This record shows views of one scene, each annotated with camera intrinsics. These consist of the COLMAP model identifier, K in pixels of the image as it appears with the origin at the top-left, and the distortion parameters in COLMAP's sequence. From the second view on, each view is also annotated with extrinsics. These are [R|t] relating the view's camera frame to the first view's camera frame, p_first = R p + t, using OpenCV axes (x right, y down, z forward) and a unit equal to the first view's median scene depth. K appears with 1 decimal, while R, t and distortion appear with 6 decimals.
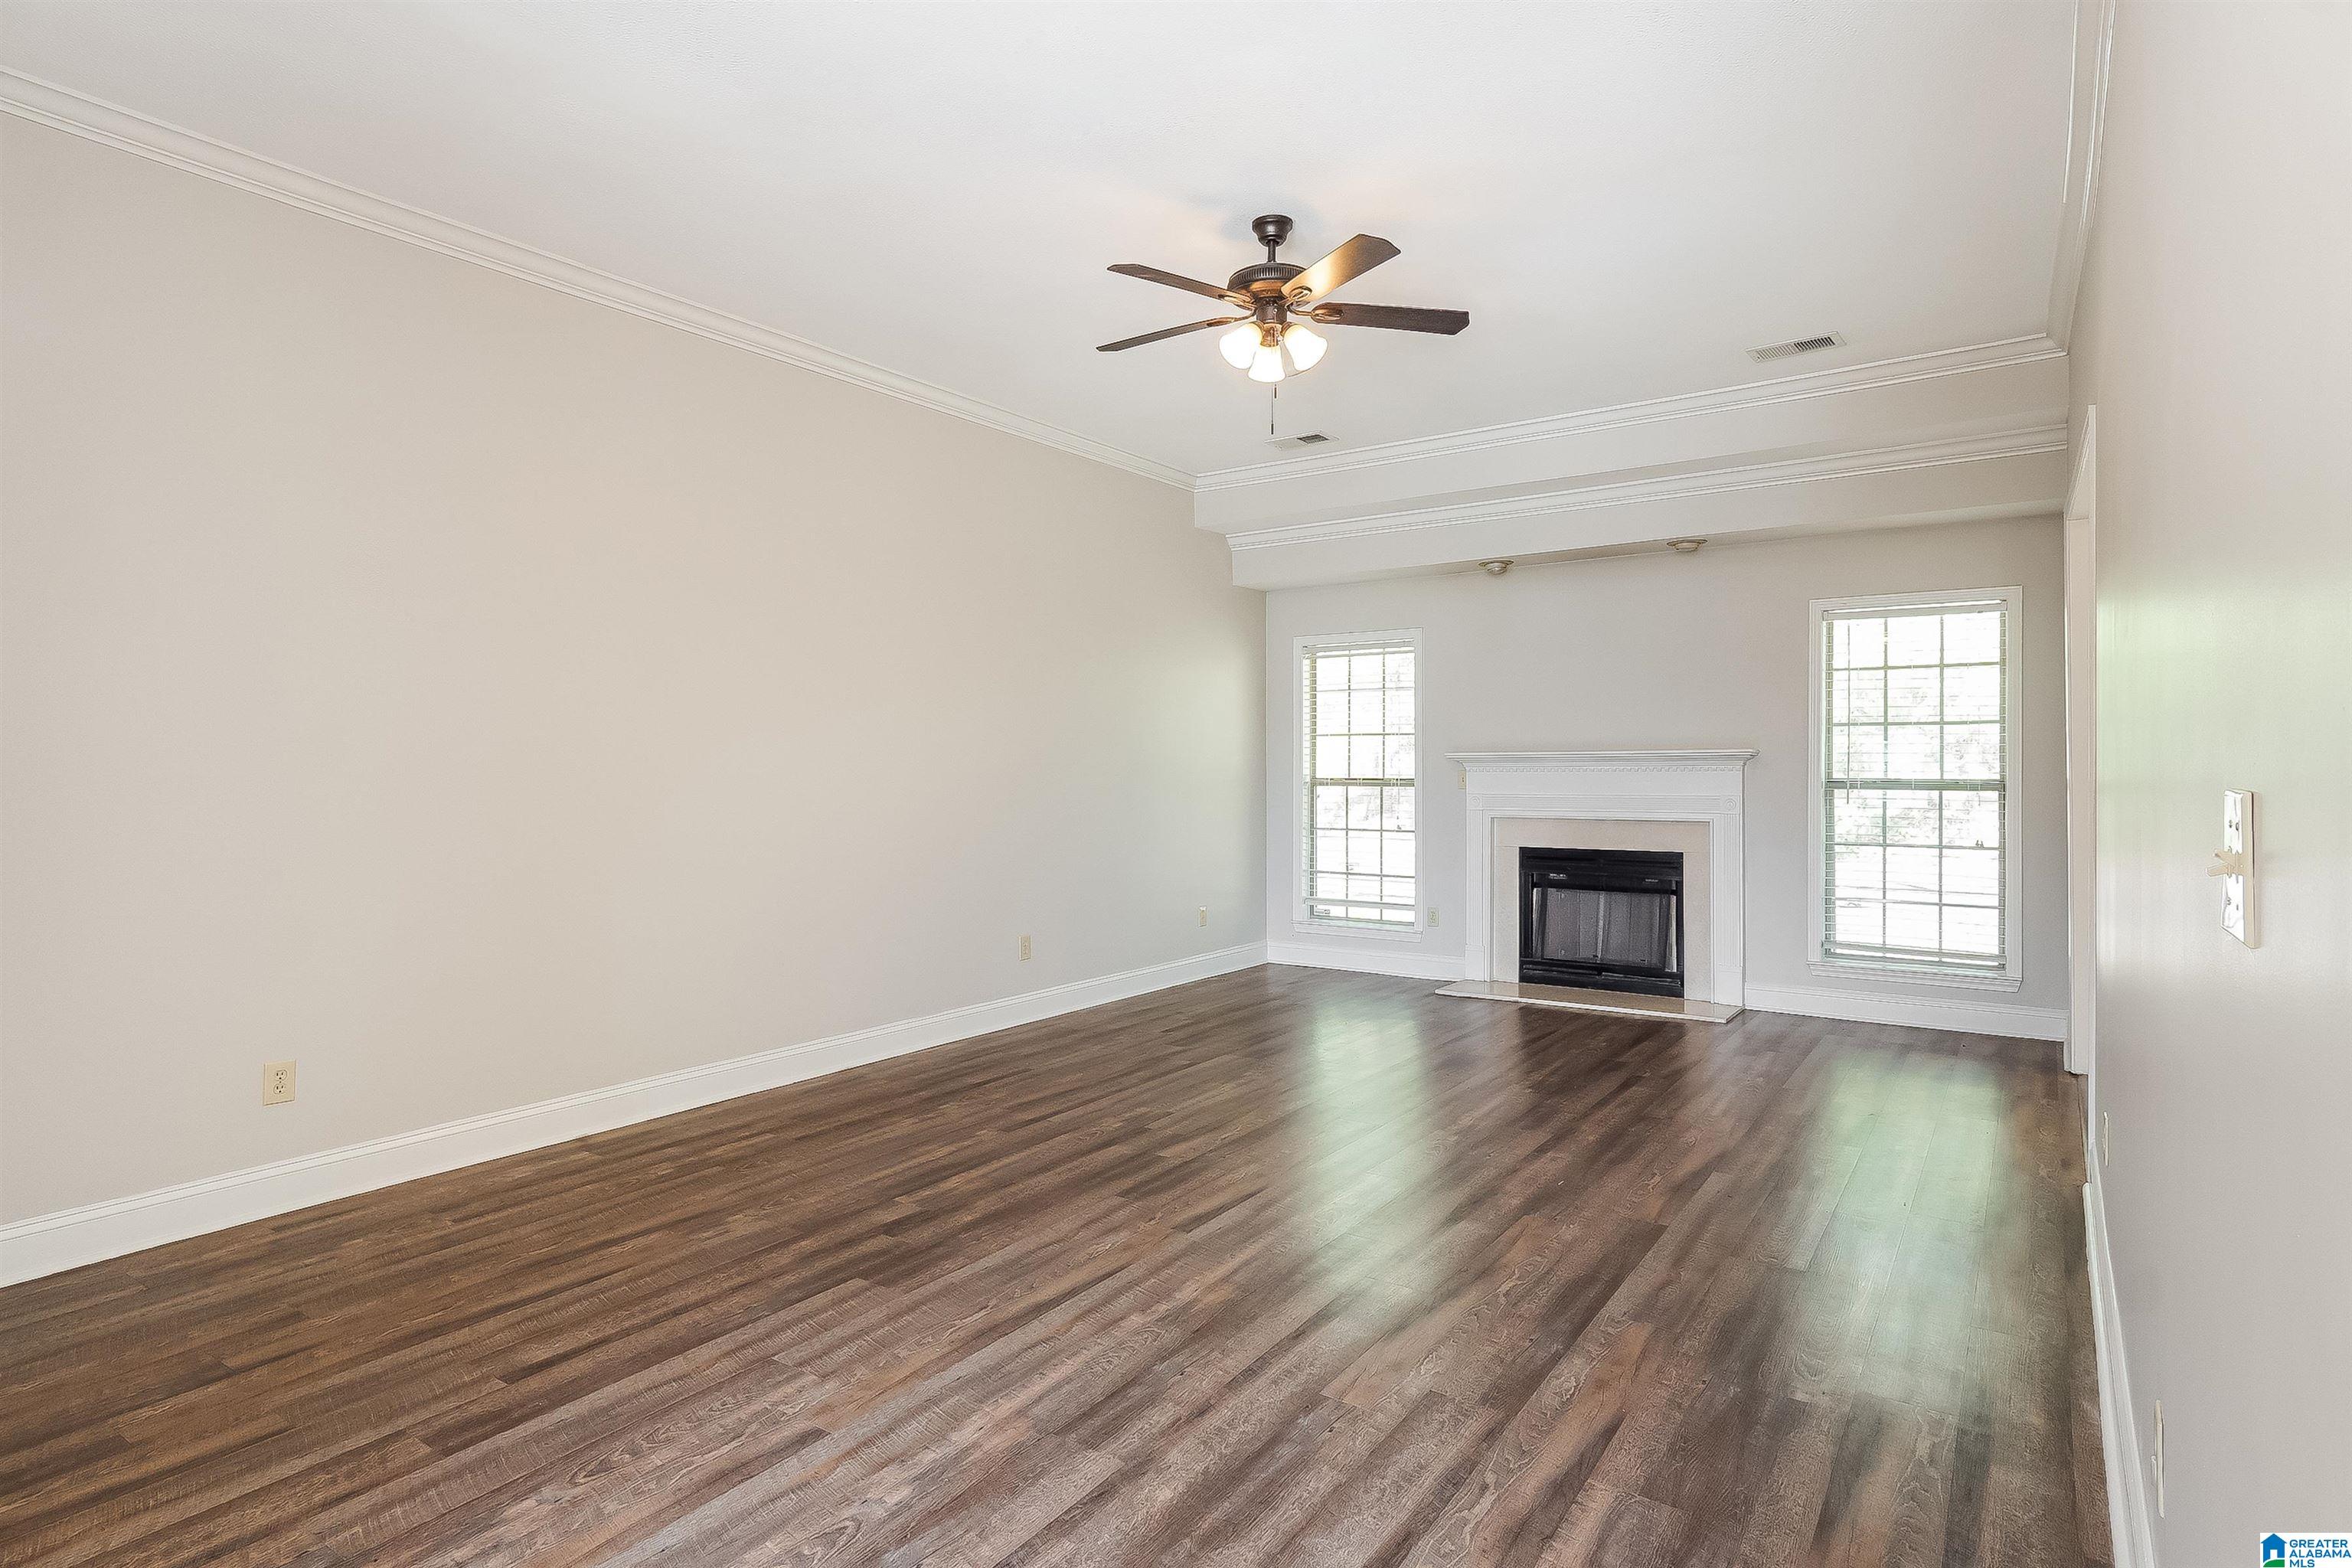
lens RADIAL K [[1251.9, 0, 1248.9], [0, 1251.9, 758.6], [0, 0, 1]] dist [-0.013119, -0.005979]
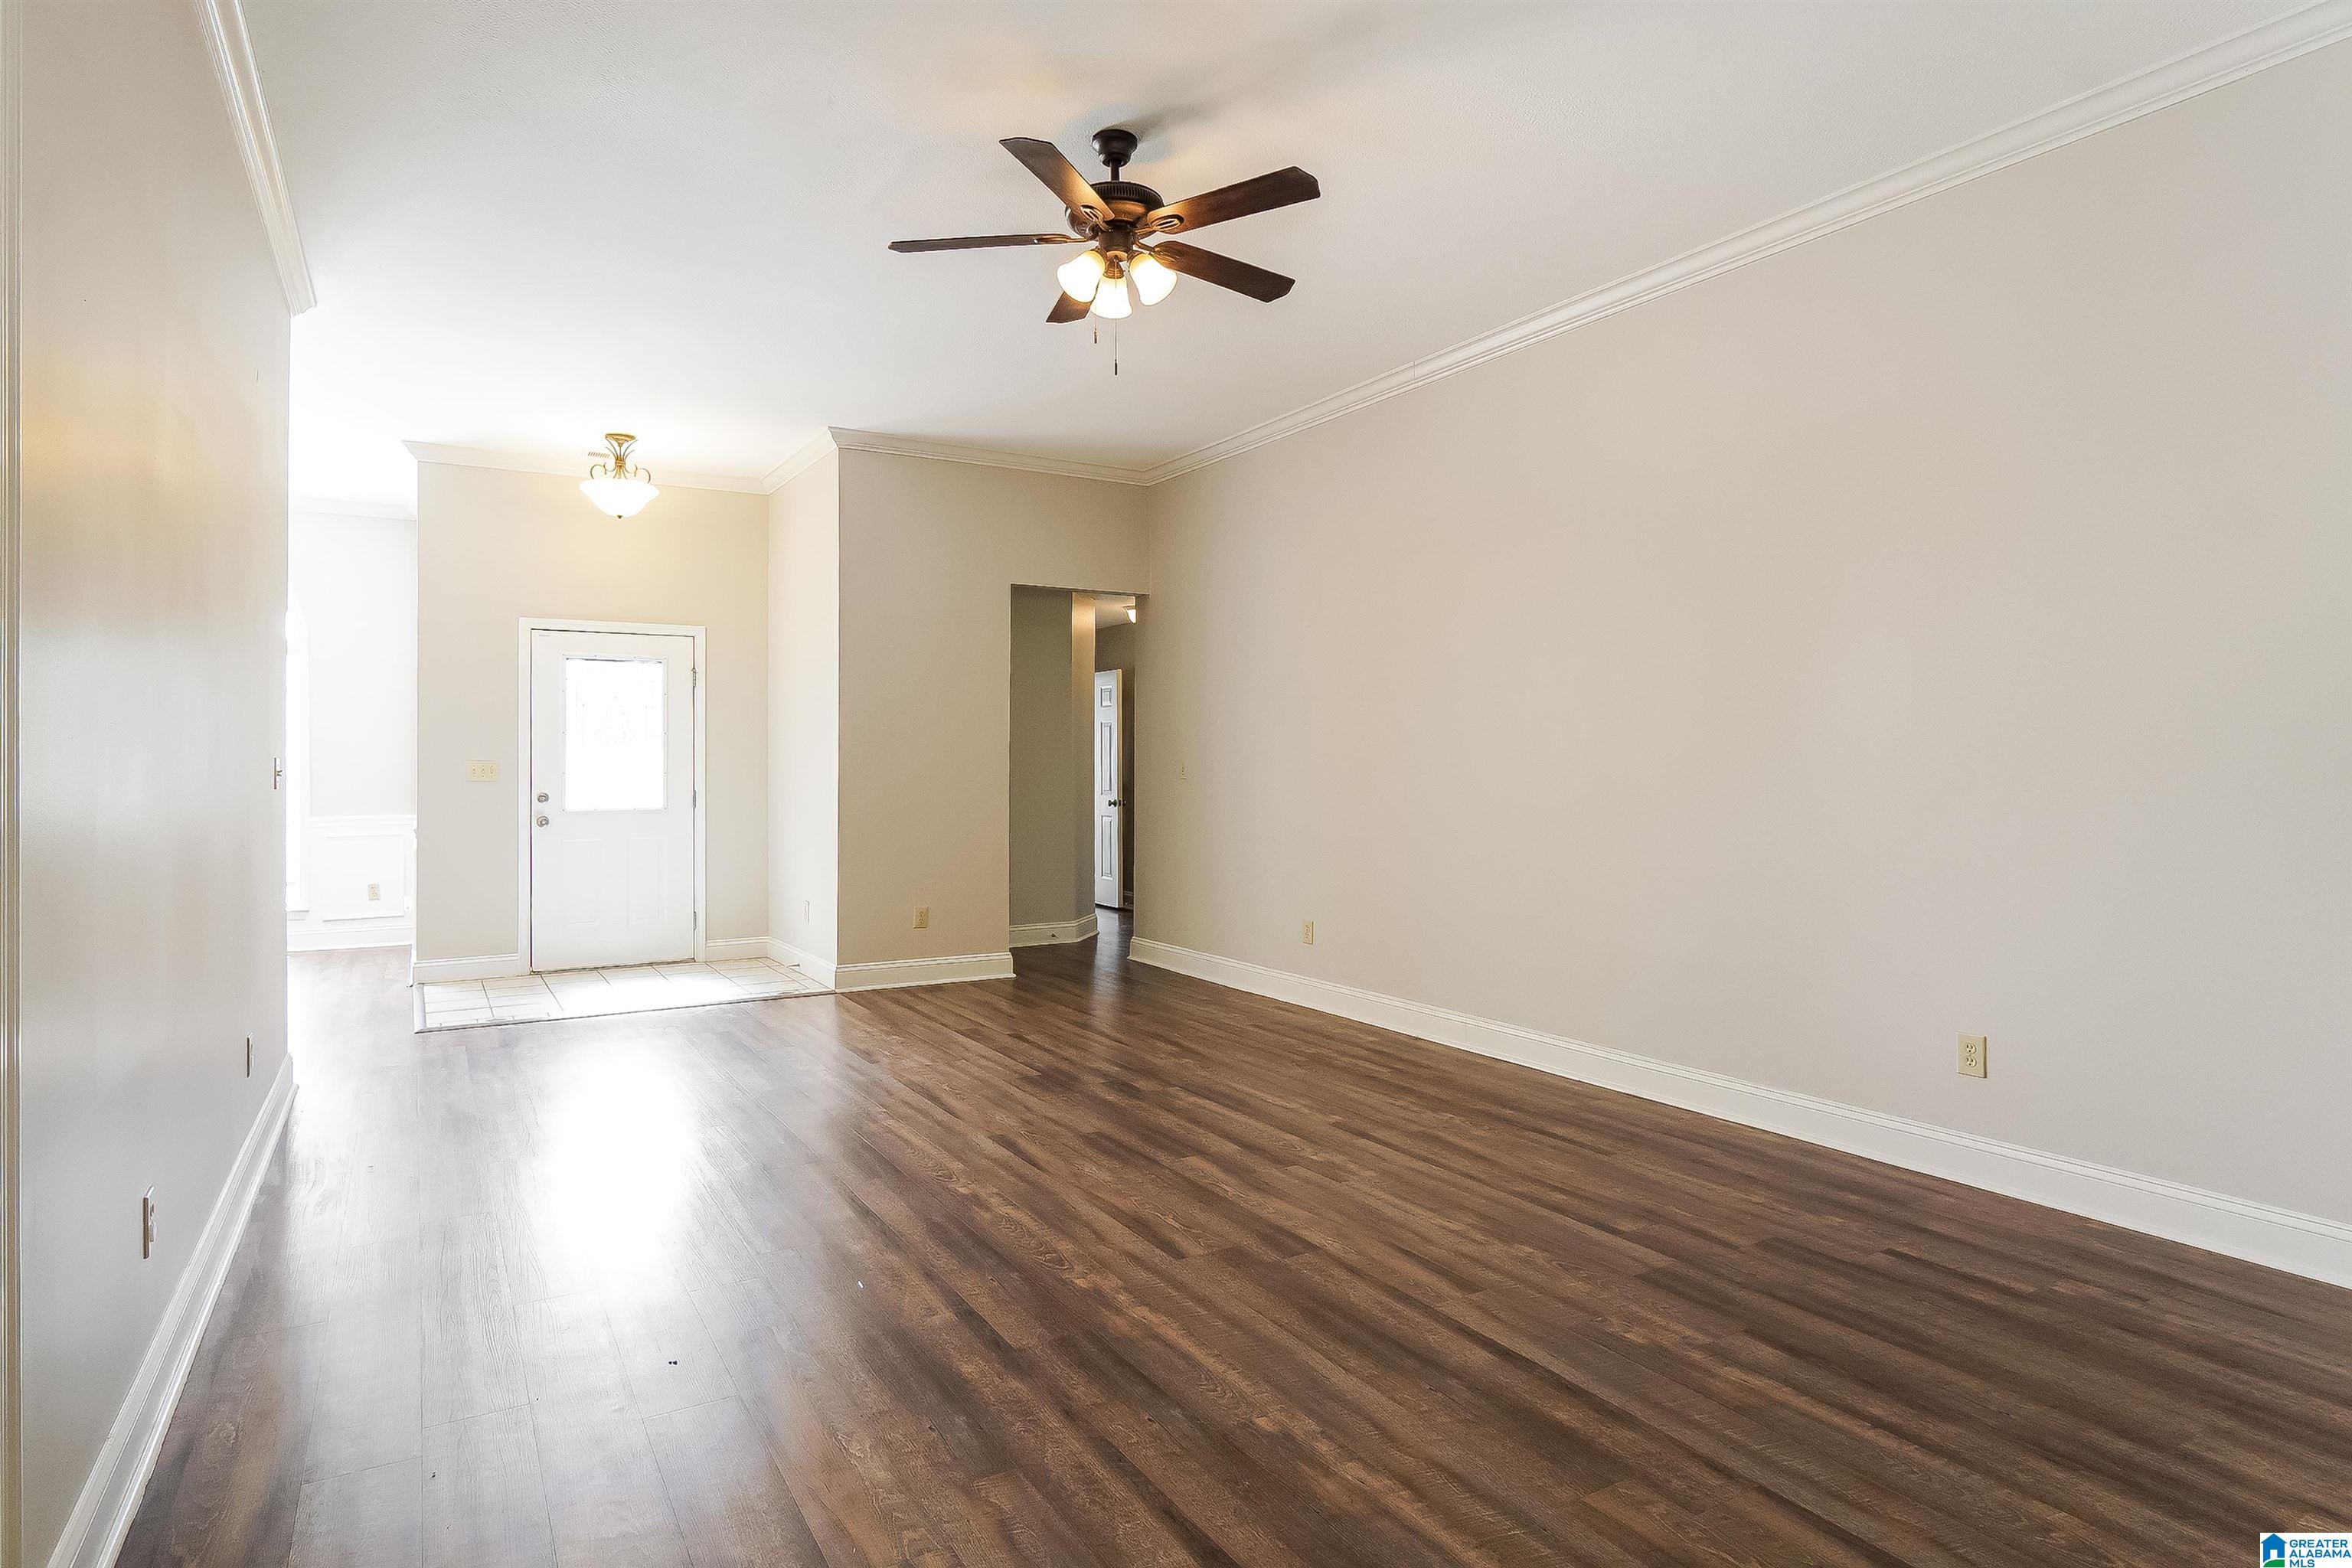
lens RADIAL K [[1251.9, 0, 1147.1], [0, 1251.9, 784.1], [0, 0, 1]] dist [-0.013119, -0.005979]
pose [[-0.450275, 0.013919, -0.892781, 0.689730], [-0.001457, 0.999866, 0.016323, 0.014800], [0.892889, 0.008651, -0.450194, 1.215638]]
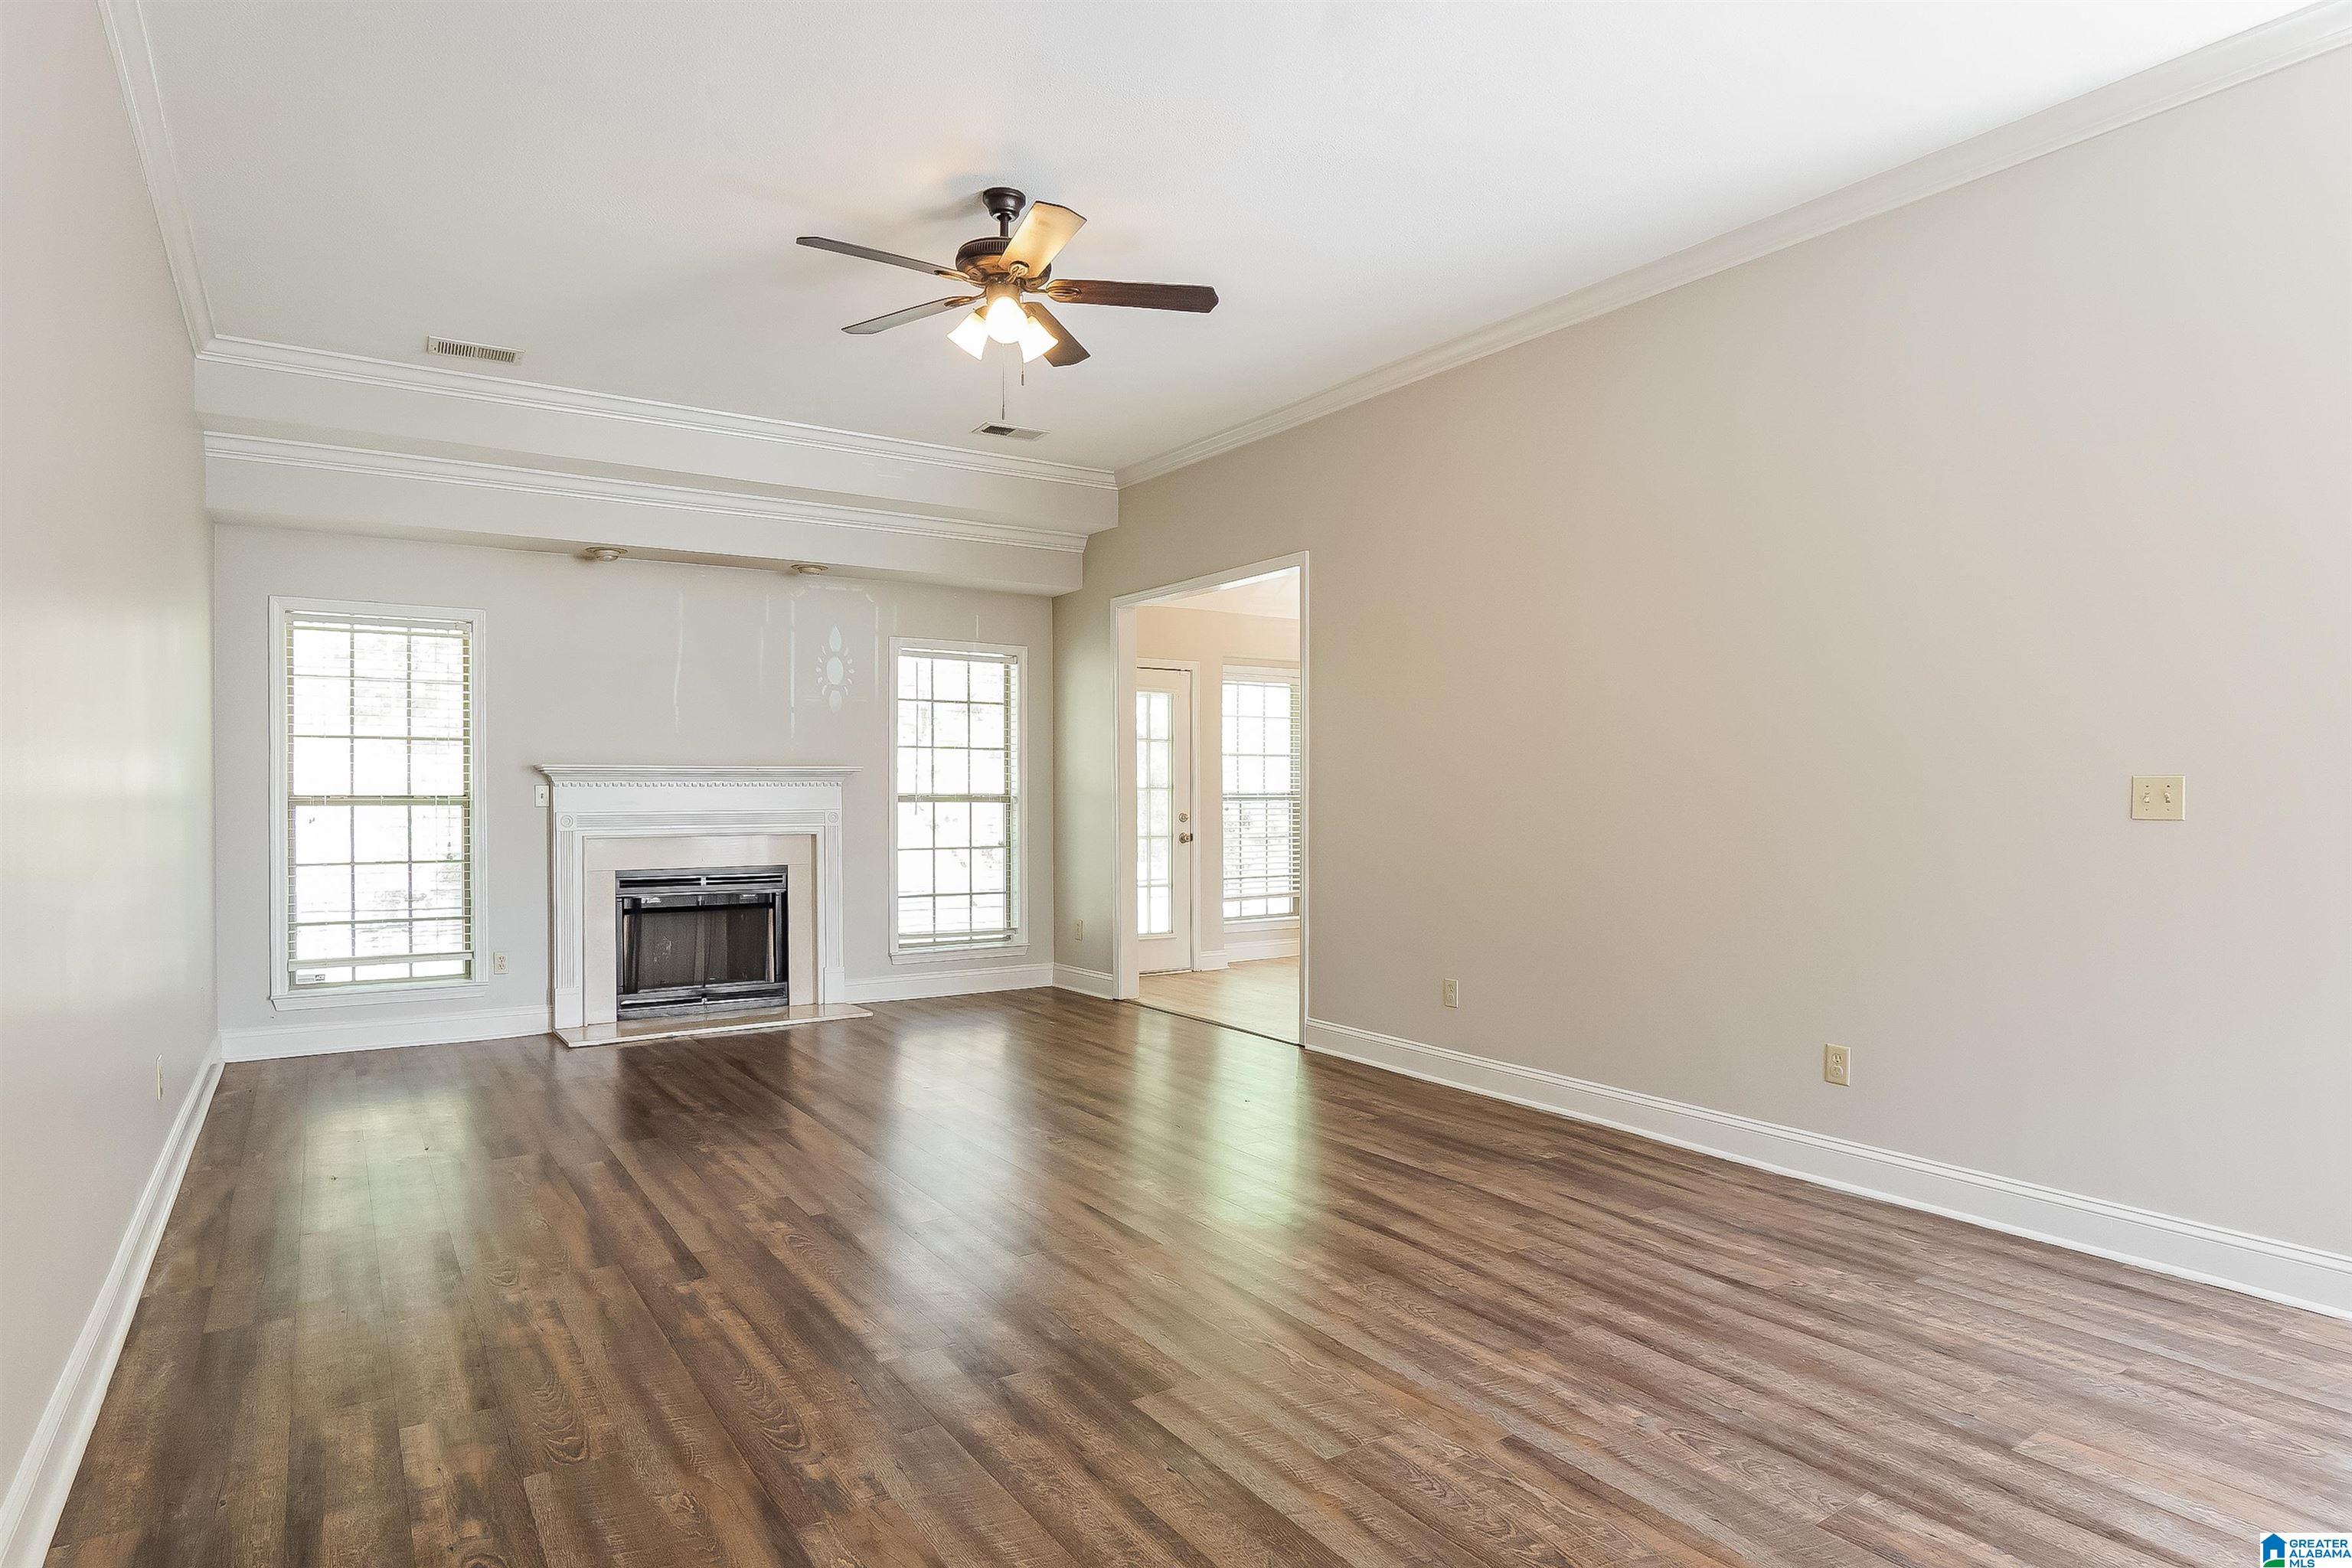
lens RADIAL K [[1251.9, 0, 1150.0], [0, 1251.9, 812.8], [0, 0, 1]] dist [-0.013119, -0.005979]
pose [[0.402653, -0.014715, 0.915234, -0.692430], [-0.006998, 0.999792, 0.019153, 0.013839], [-0.915326, -0.014116, 0.402467, 0.443570]]
